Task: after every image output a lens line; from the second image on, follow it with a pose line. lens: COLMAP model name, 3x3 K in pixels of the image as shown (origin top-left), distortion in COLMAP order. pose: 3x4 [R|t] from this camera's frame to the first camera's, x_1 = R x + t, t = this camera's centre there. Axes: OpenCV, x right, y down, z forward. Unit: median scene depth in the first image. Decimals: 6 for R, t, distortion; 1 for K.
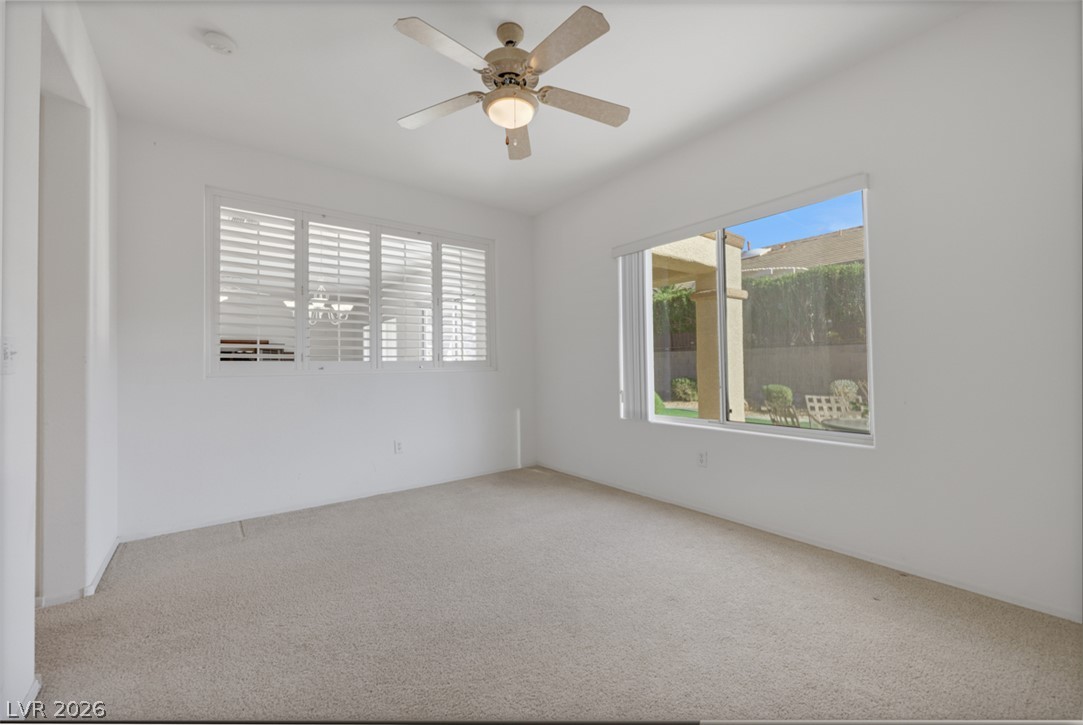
lens RADIAL K [[430.0, 0, 541.8], [0, 430.0, 357.7], [0, 0, 1]] dist [-0.000603, 0.000029]
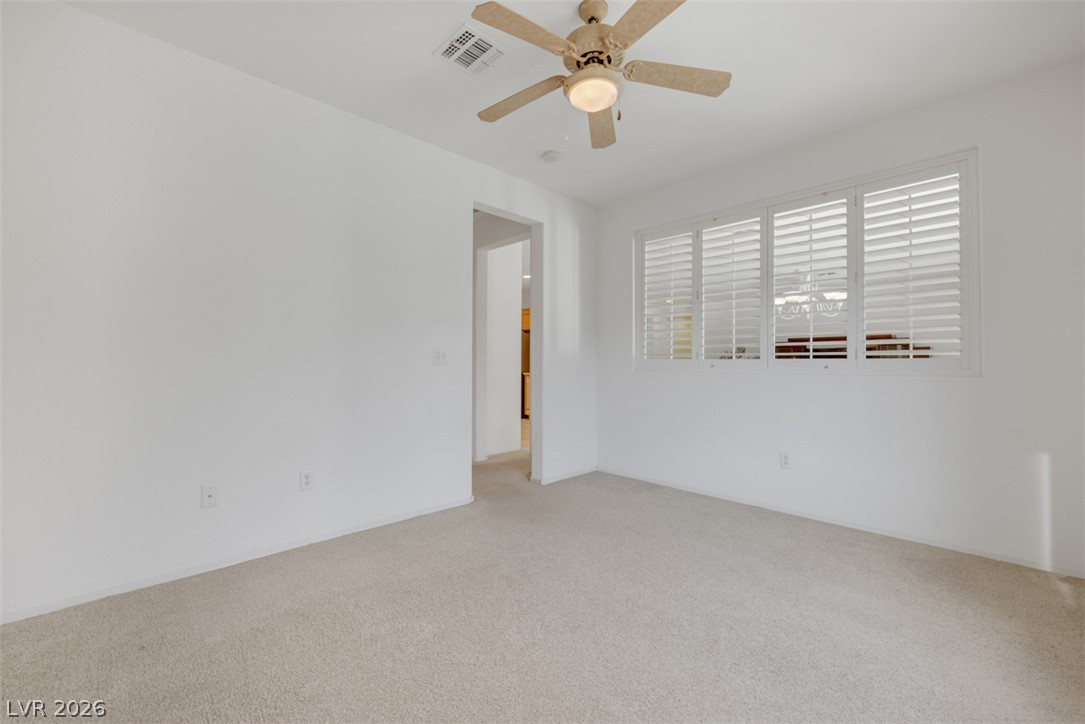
lens RADIAL K [[453.4, 0, 530.7], [0, 453.4, 363.3], [0, 0, 1]] dist [-0.001013, -0.000272]
pose [[0.101671, 0.015329, -0.994700, 0.499573], [0.006384, 0.999851, 0.016061, -0.002123], [0.994798, -0.007984, 0.101558, 0.414312]]
